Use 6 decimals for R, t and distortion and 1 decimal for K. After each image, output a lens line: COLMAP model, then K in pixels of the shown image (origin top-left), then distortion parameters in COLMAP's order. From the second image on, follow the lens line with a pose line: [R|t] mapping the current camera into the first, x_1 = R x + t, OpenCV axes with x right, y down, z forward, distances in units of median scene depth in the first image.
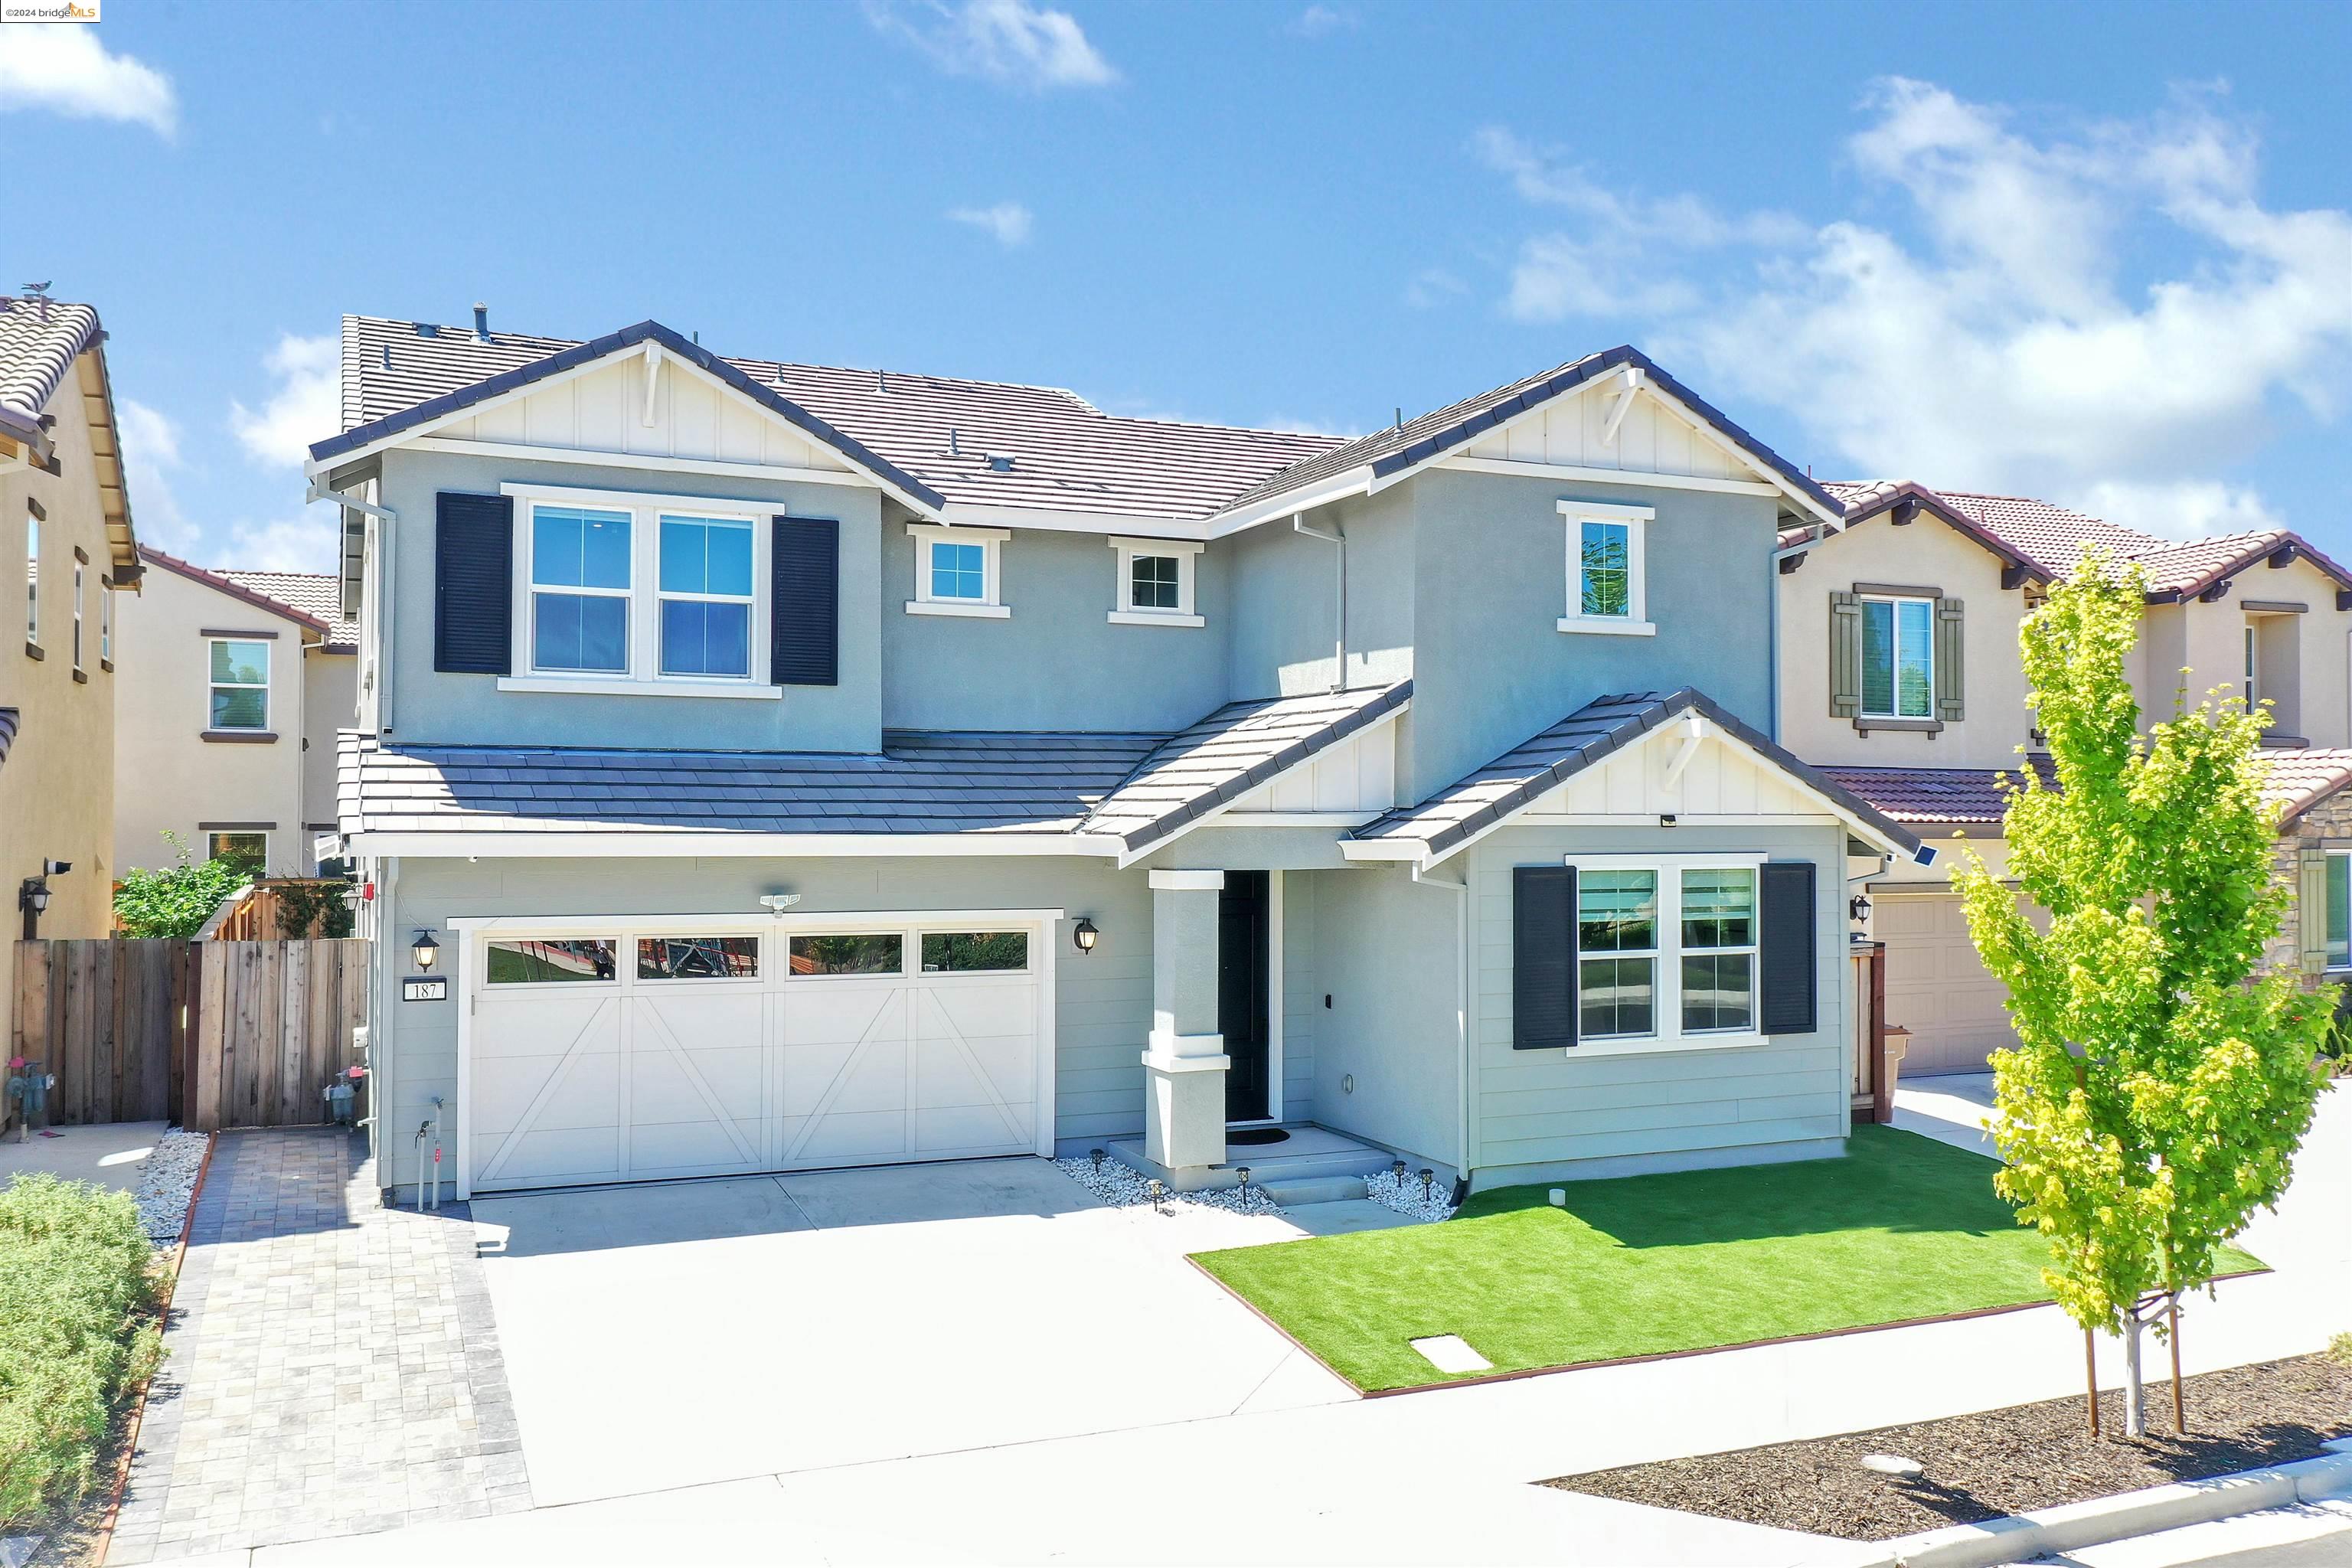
lens RADIAL K [[1882.1, 0, 1168.8], [0, 1882.1, 785.6], [0, 0, 1]] dist [0.002901, 0.002384]
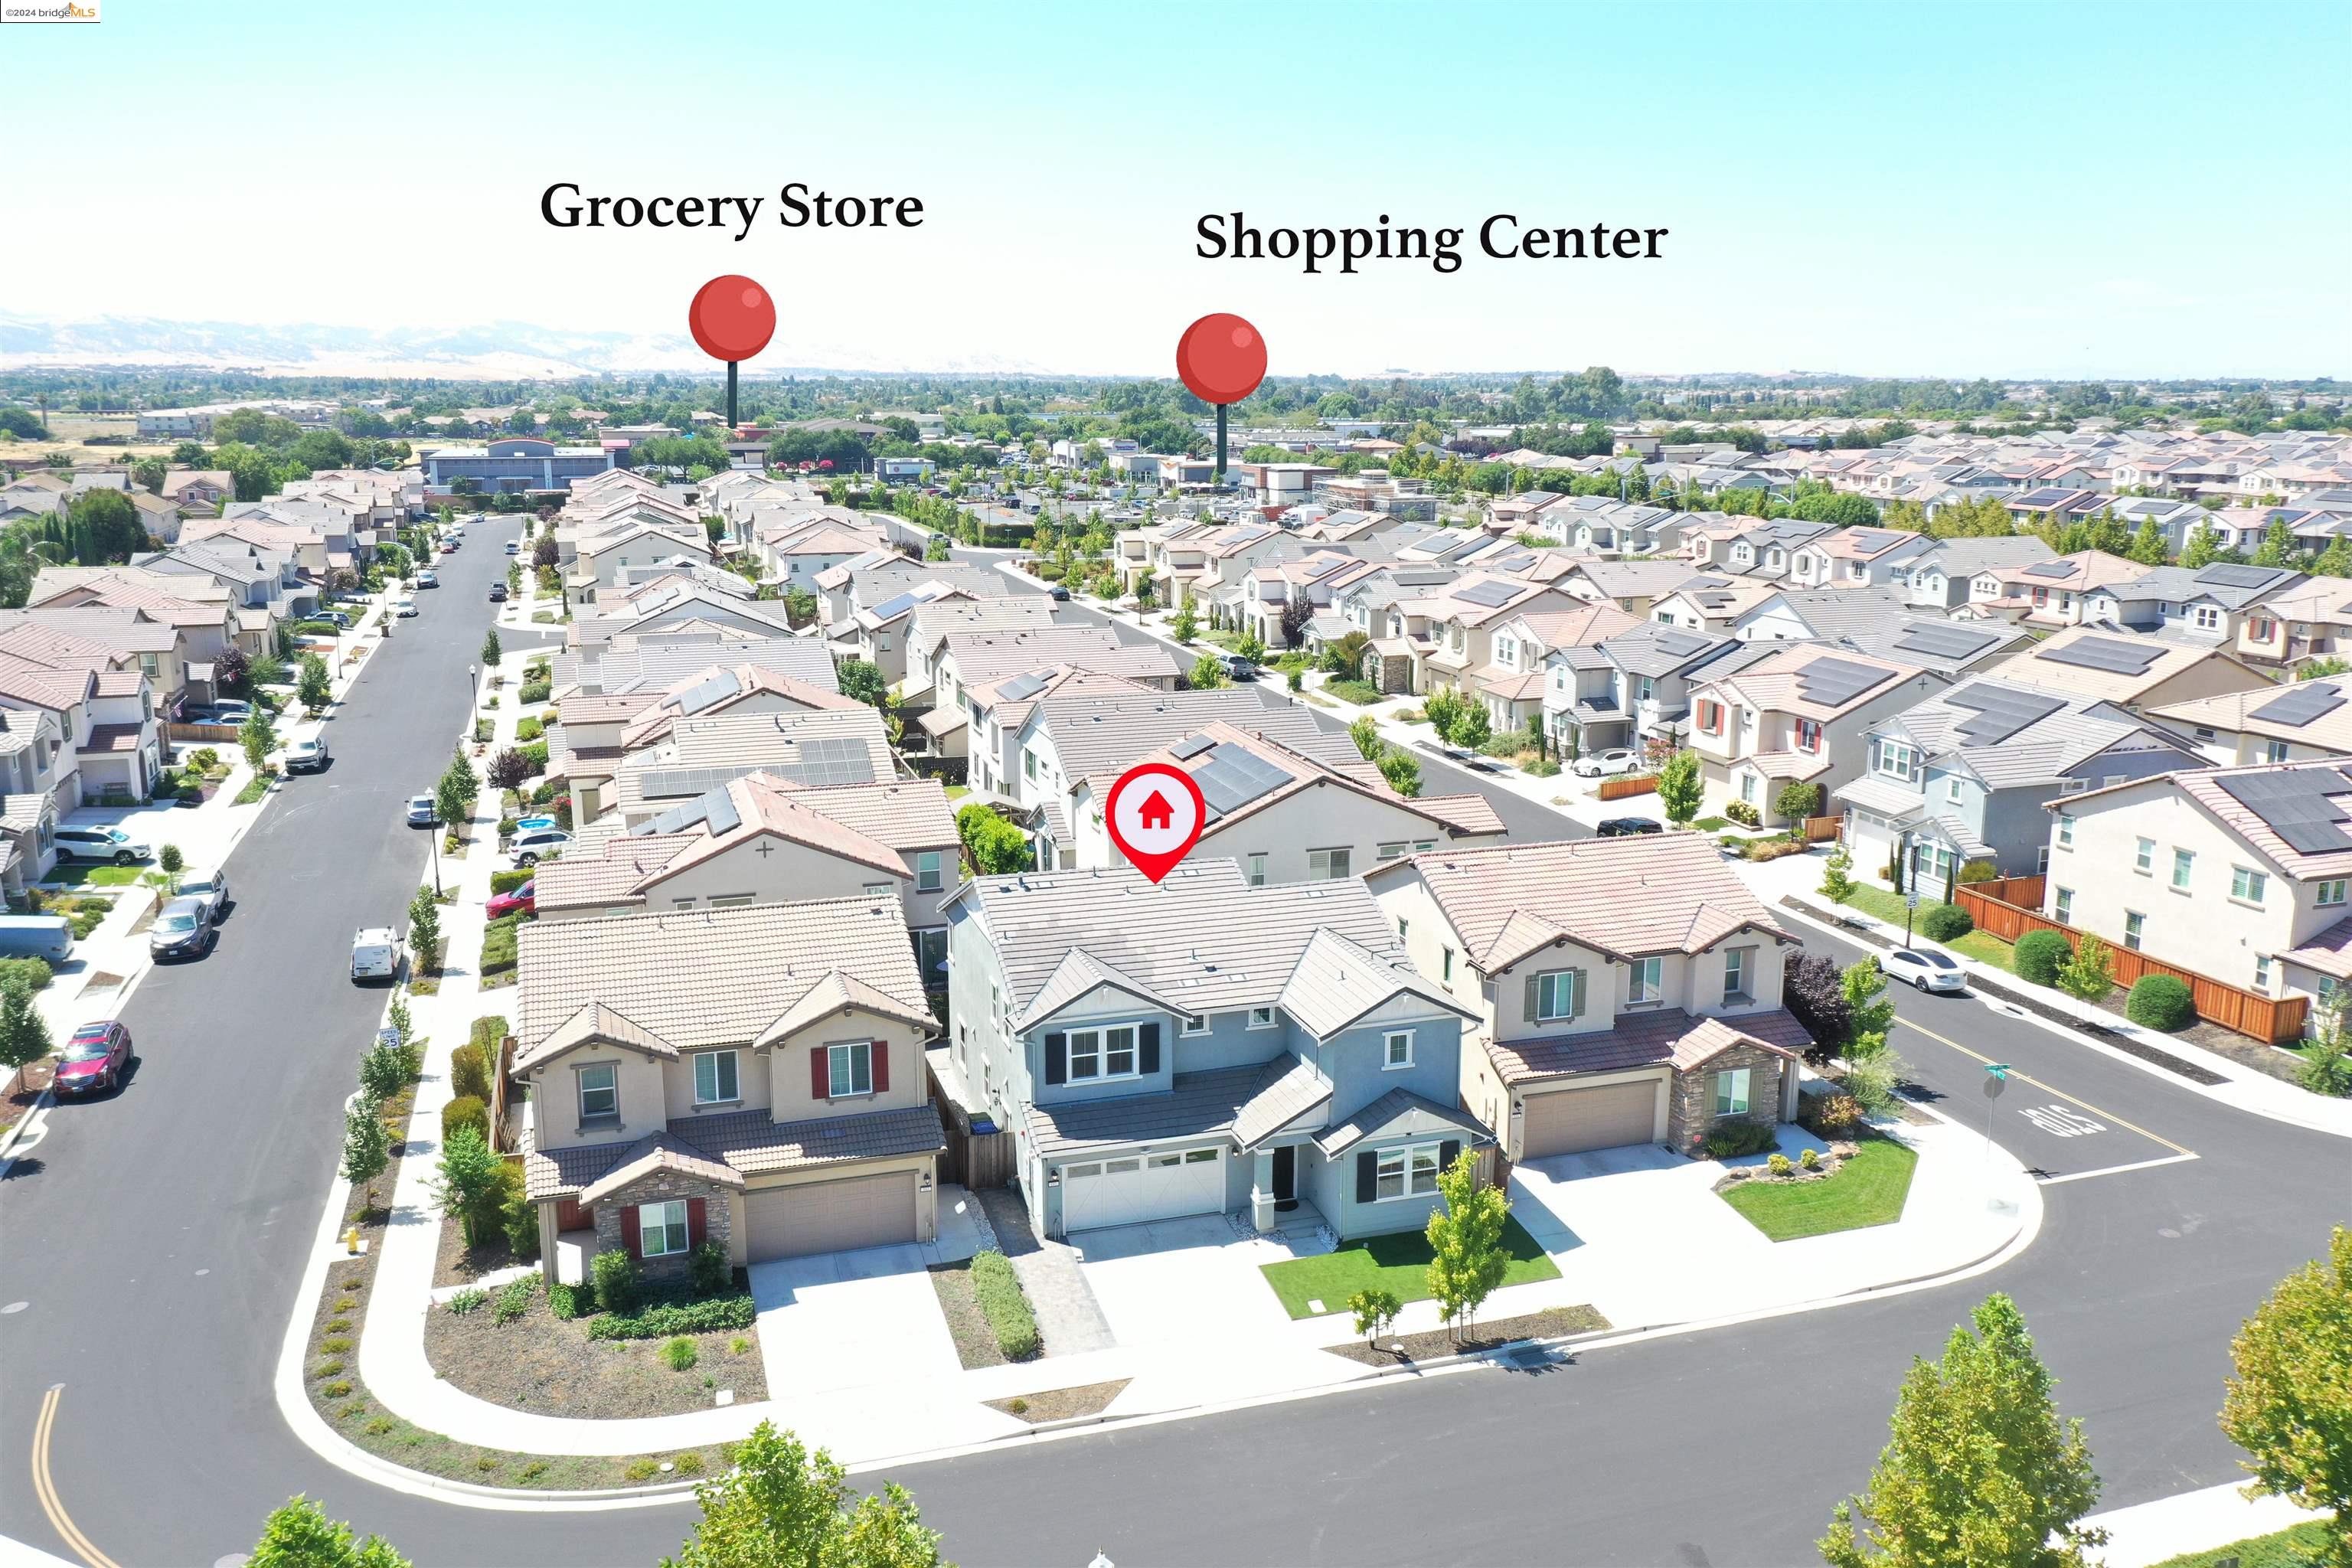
lens RADIAL K [[1882.1, 0, 1170.2], [0, 1882.1, 788.2], [0, 0, 1]] dist [0.002901, 0.002384]
pose [[0.993974, 0.021743, -0.107436, 0.187713], [0.004063, 0.972148, 0.234334, -1.345805], [0.109539, -0.233358, 0.966201, -2.101249]]
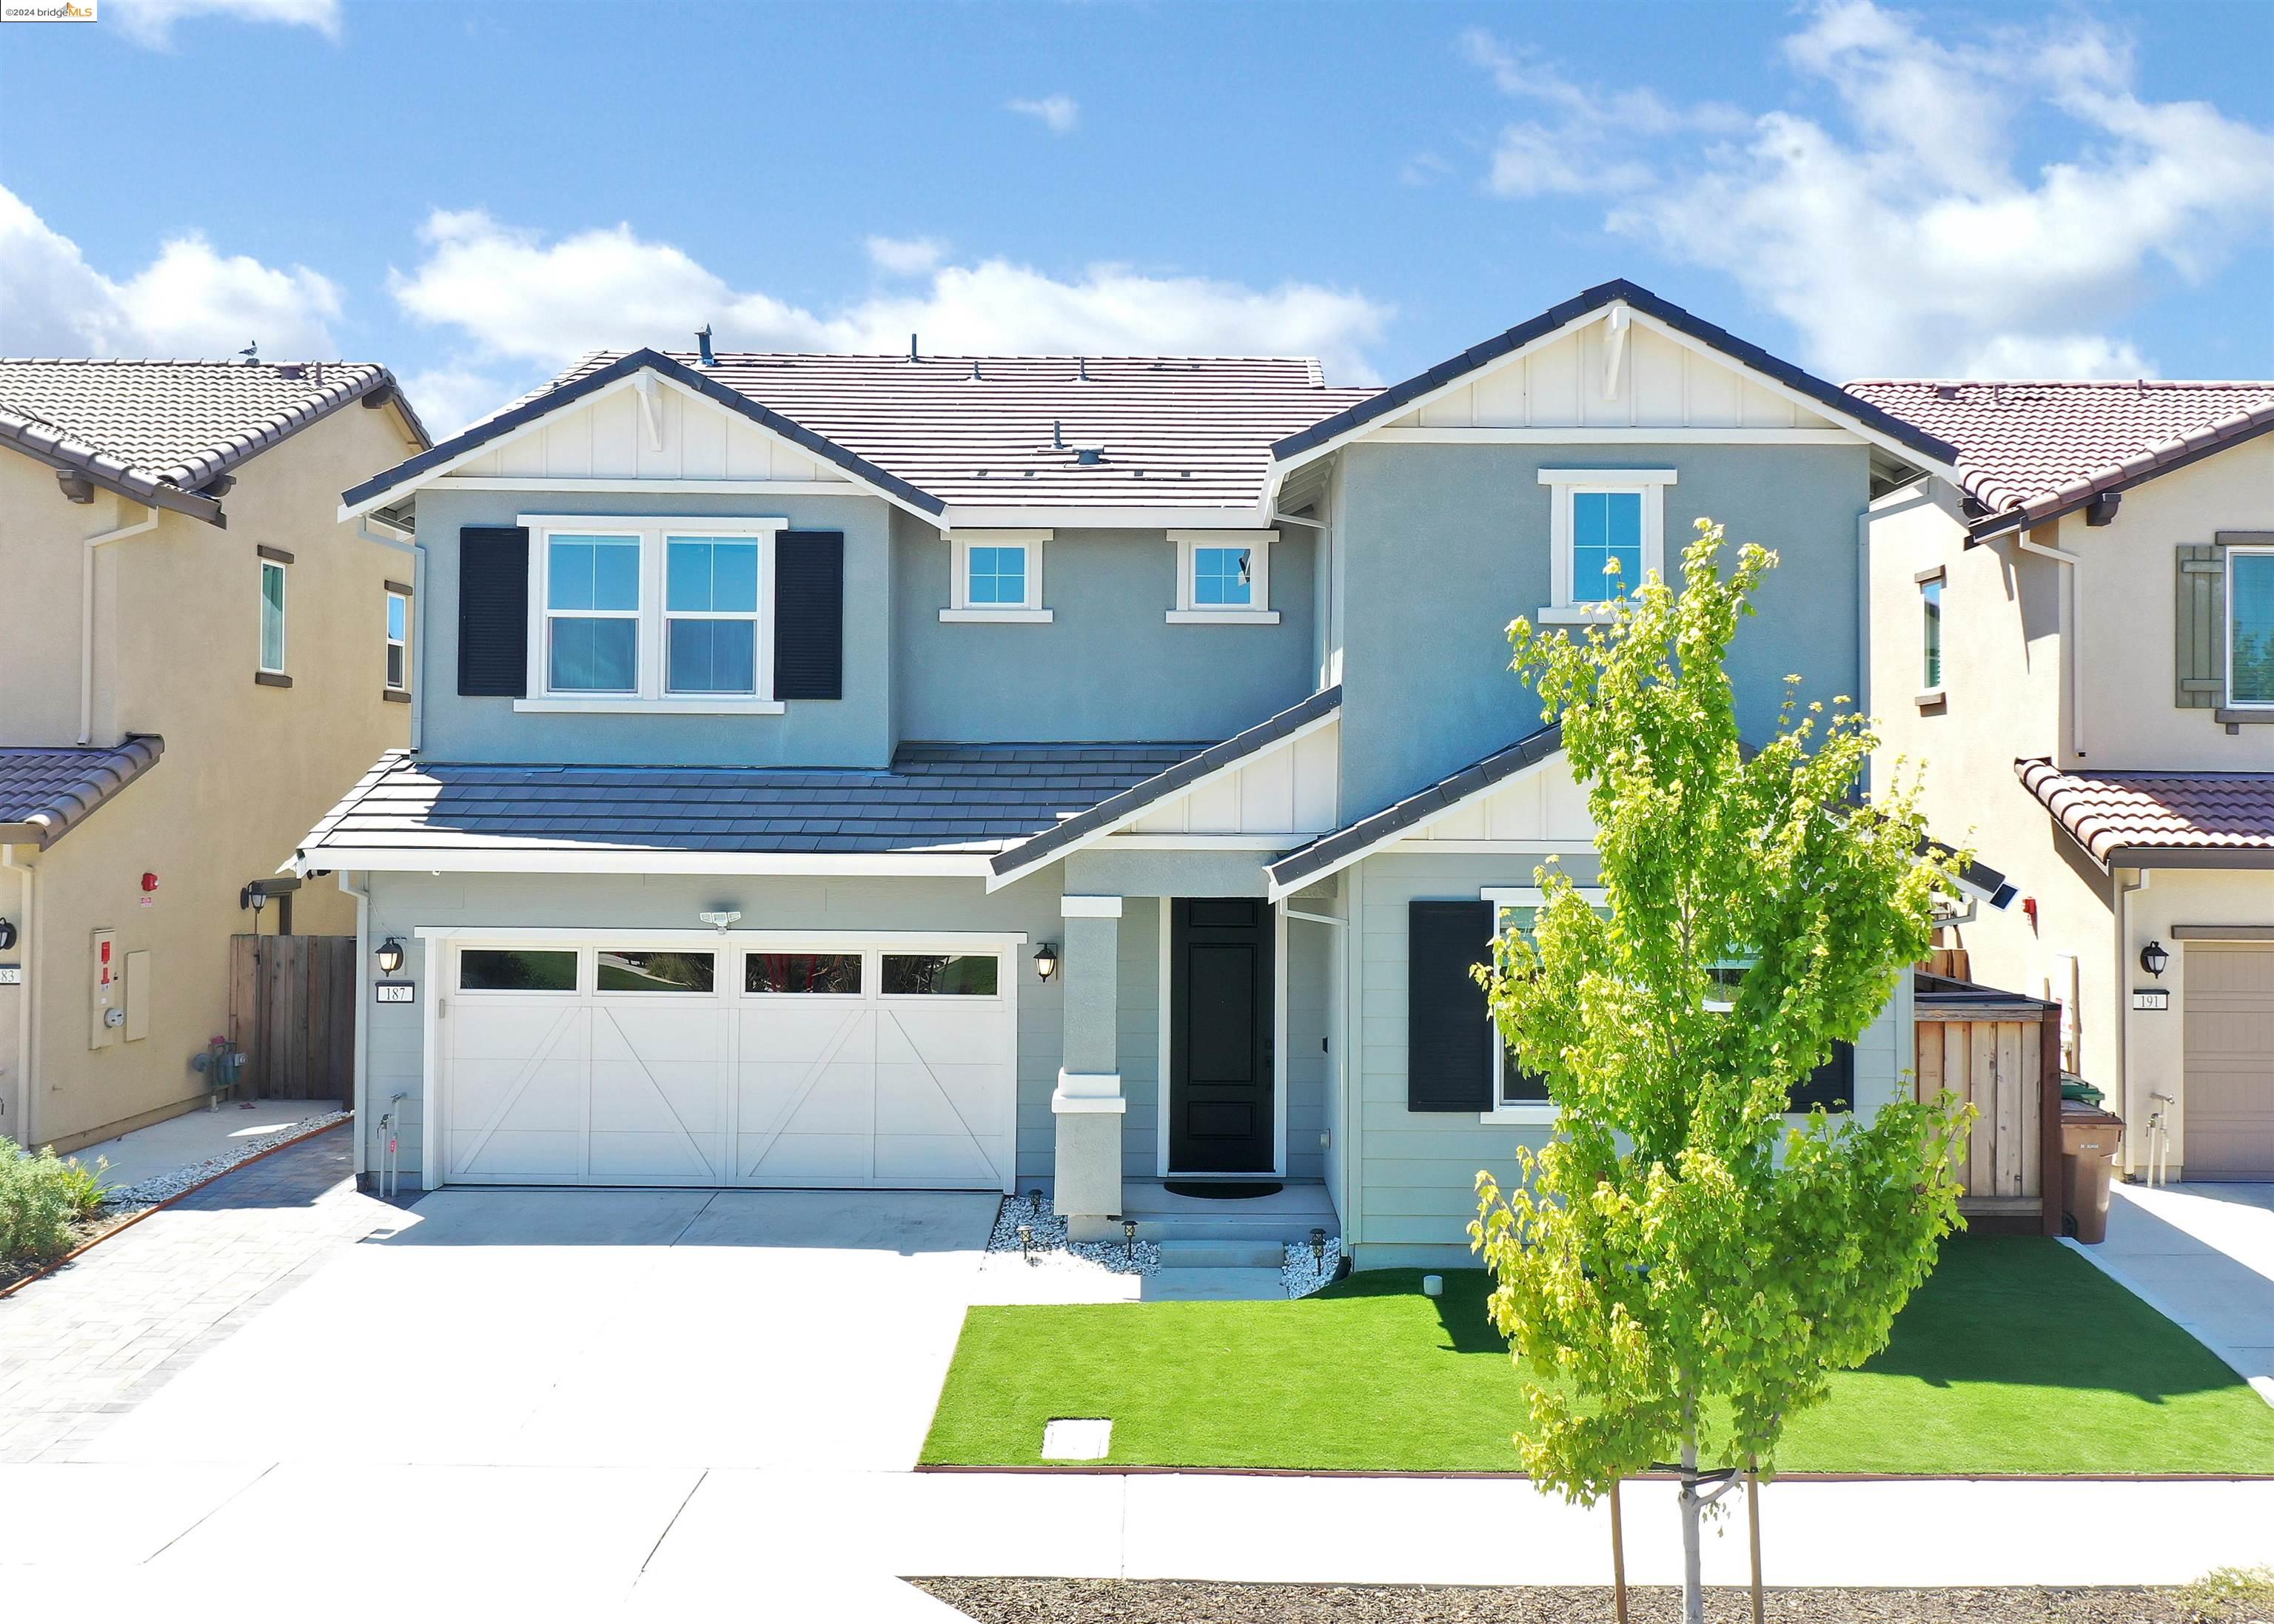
lens RADIAL K [[2110.2, 0, 1208.9], [0, 2110.2, 770.8], [0, 0, 1]] dist [0.007721, 0.000000]
pose [[0.916029, -0.002340, -0.401105, 0.465373], [0.002236, 0.999997, -0.000728, -0.015280], [0.401106, -0.000230, 0.916032, 0.068474]]
